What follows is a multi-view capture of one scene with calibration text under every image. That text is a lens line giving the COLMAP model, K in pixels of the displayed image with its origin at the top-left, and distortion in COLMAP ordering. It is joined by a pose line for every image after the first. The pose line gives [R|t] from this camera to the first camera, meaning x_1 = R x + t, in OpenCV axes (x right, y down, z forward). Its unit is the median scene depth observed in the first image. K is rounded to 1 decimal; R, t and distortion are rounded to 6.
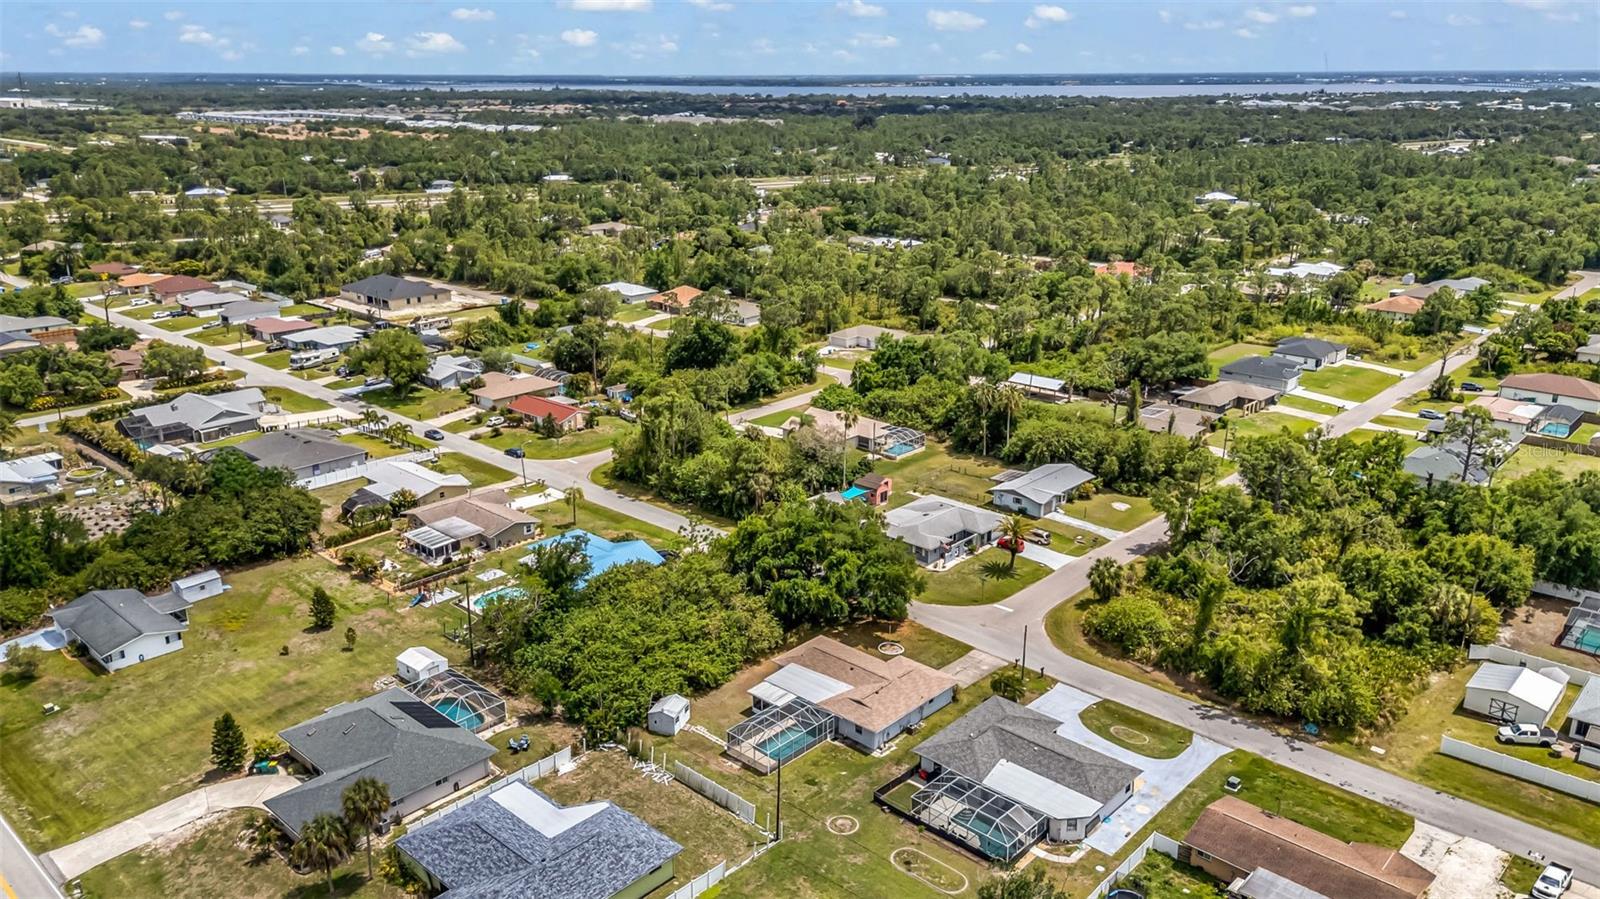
lens RADIAL K [[1168.1, 0, 797.4], [0, 1168.1, 467.3], [0, 0, 1]] dist [0.080378, -0.080766]
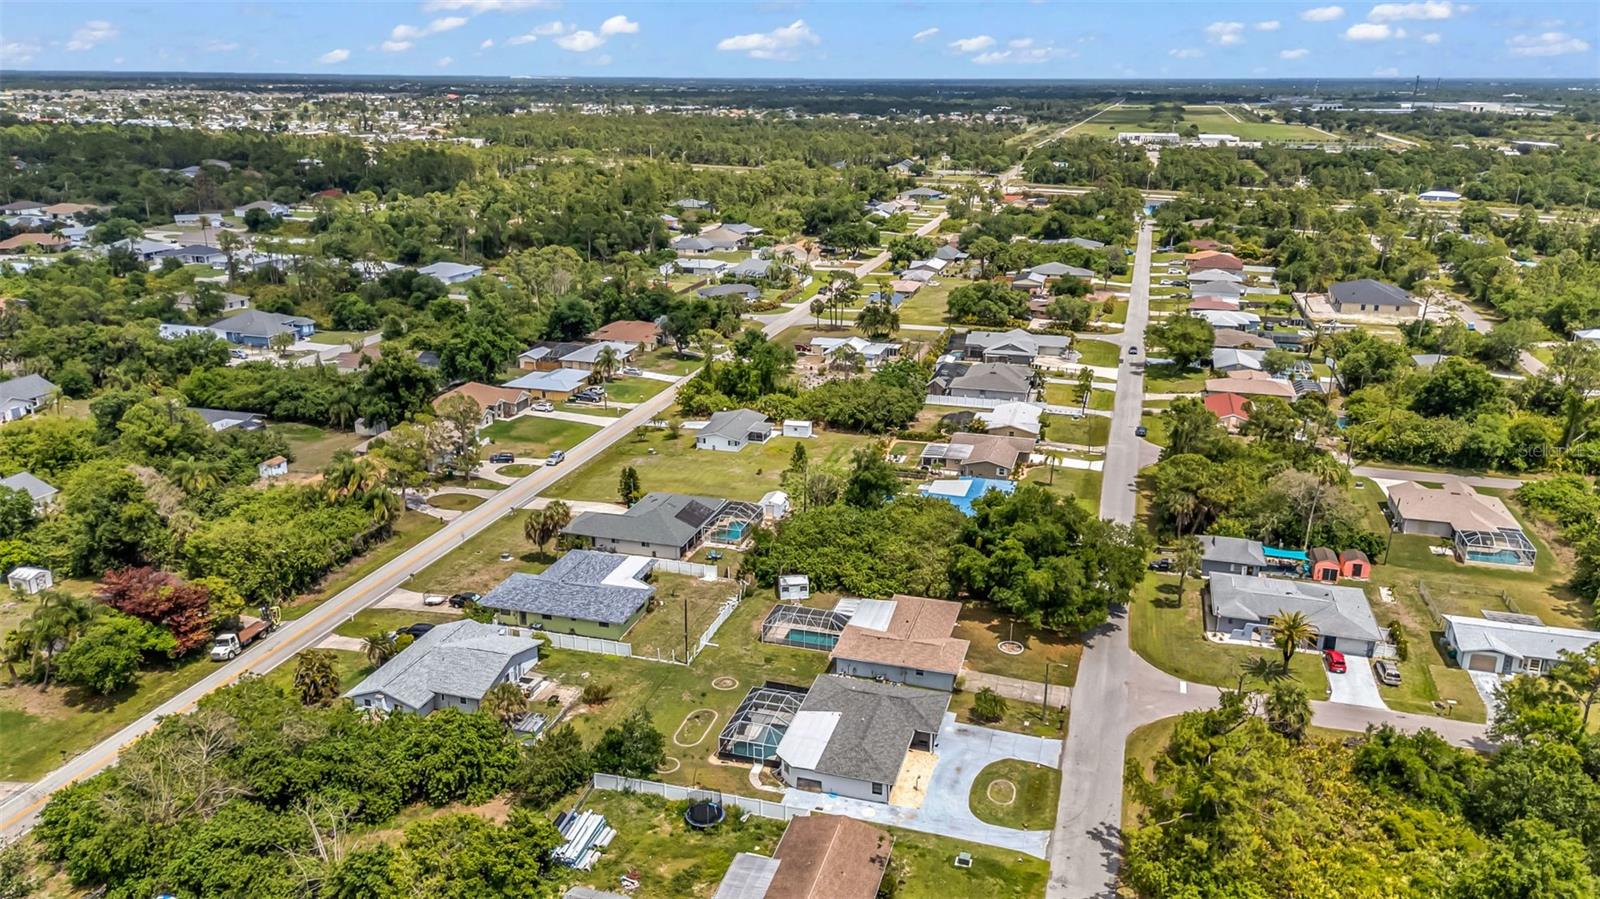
lens RADIAL K [[1168.1, 0, 797.4], [0, 1168.1, 467.3], [0, 0, 1]] dist [0.080378, -0.080766]
pose [[0.446517, 0.287860, -0.847206, 0.591771], [-0.291340, 0.942014, 0.166524, -0.076315], [0.846016, 0.172469, 0.504491, 0.231480]]
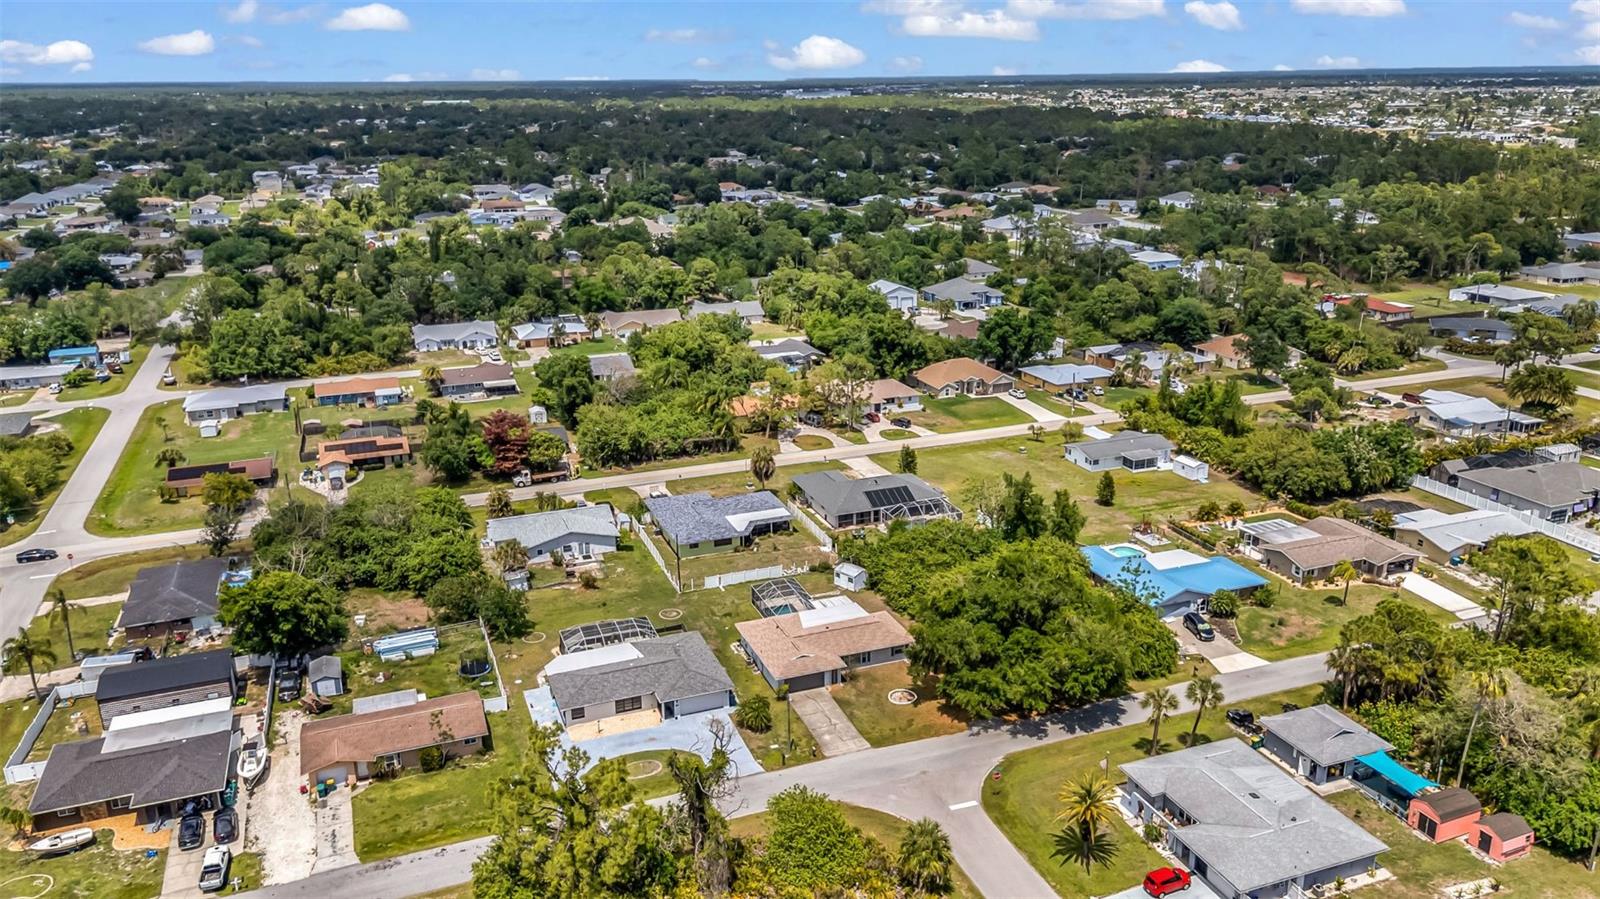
lens RADIAL K [[1180.0, 0, 794.8], [0, 1180.0, 449.2], [0, 0, 1]] dist [0.117915, -0.138240]
pose [[-0.444026, 0.277934, -0.851818, 0.627715], [-0.275459, 0.862293, 0.424940, -0.281202], [0.852622, 0.423325, -0.306321, 0.834177]]
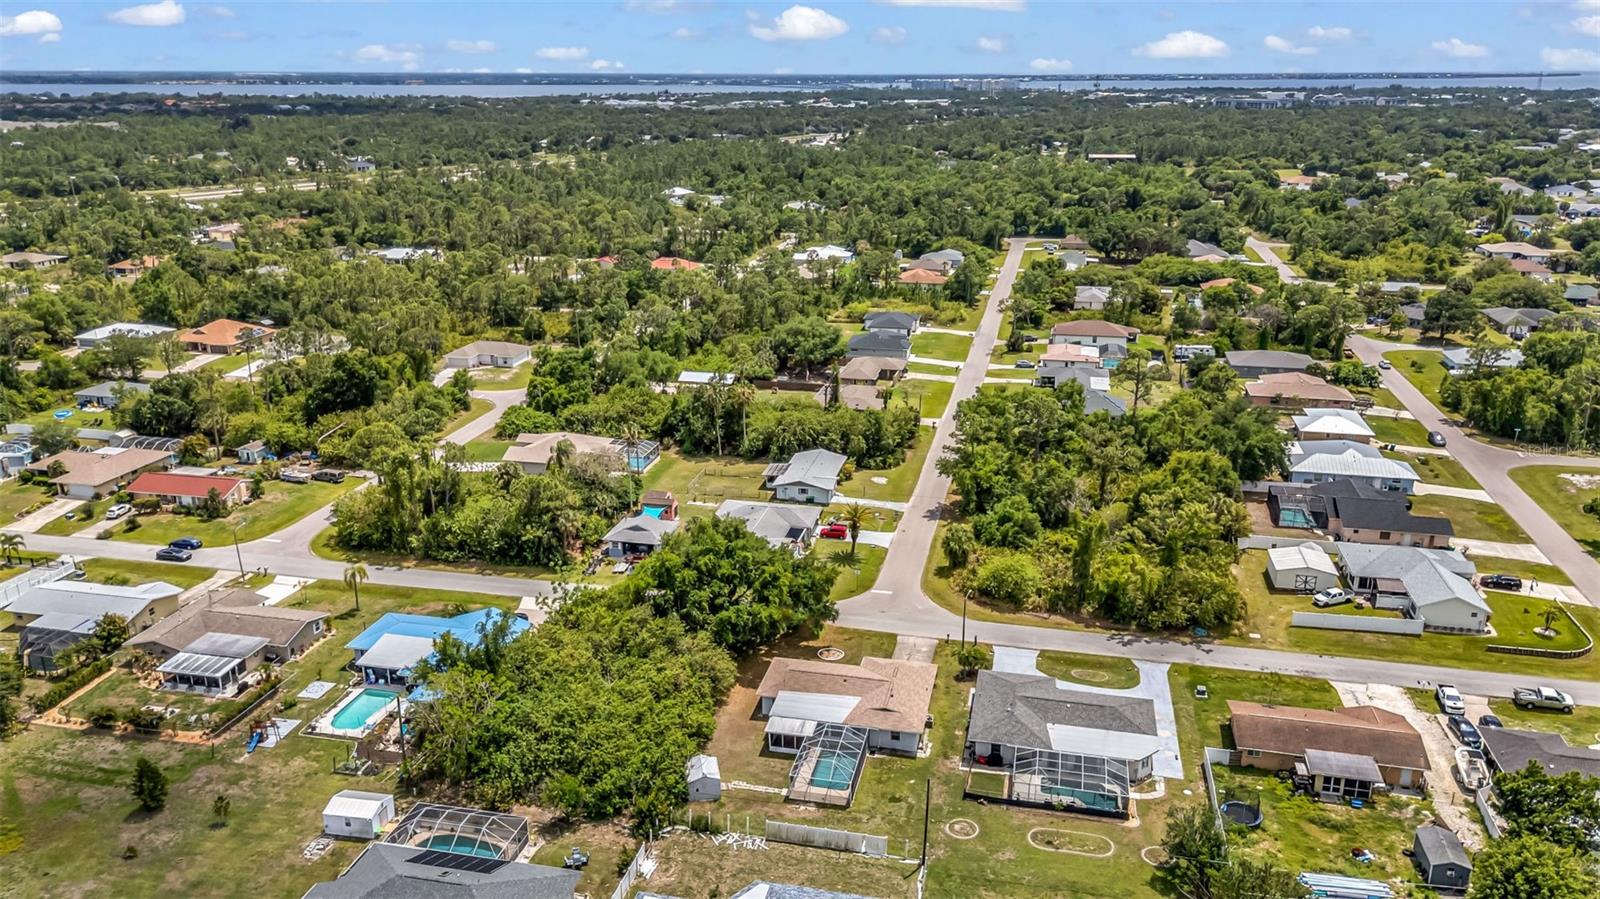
lens RADIAL K [[1168.1, 0, 797.4], [0, 1168.1, 467.3], [0, 0, 1]] dist [0.080378, -0.080766]
pose [[0.865142, -0.160798, 0.475050, -0.285655], [0.160671, 0.986148, 0.041190, -0.033575], [-0.475093, 0.040691, 0.878994, 0.103683]]
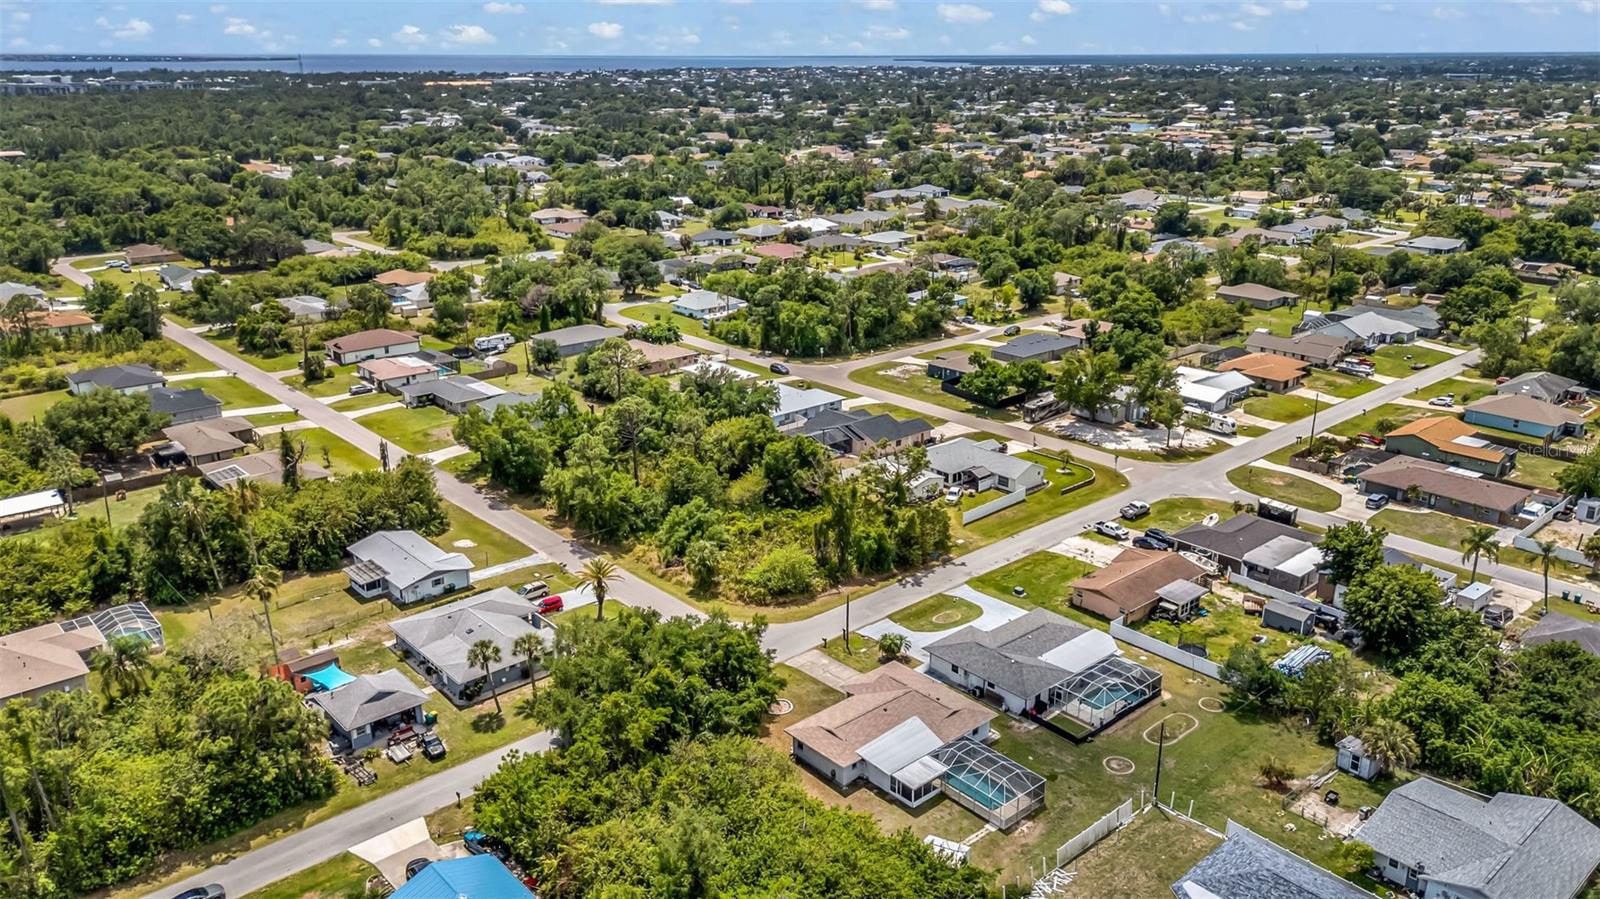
lens RADIAL K [[1168.1, 0, 797.4], [0, 1168.1, 467.3], [0, 0, 1]] dist [0.080378, -0.080766]
pose [[0.095550, -0.330475, 0.938966, -0.510482], [0.318101, 0.903958, 0.285783, -0.190363], [-0.943230, 0.271379, 0.191497, 0.565811]]
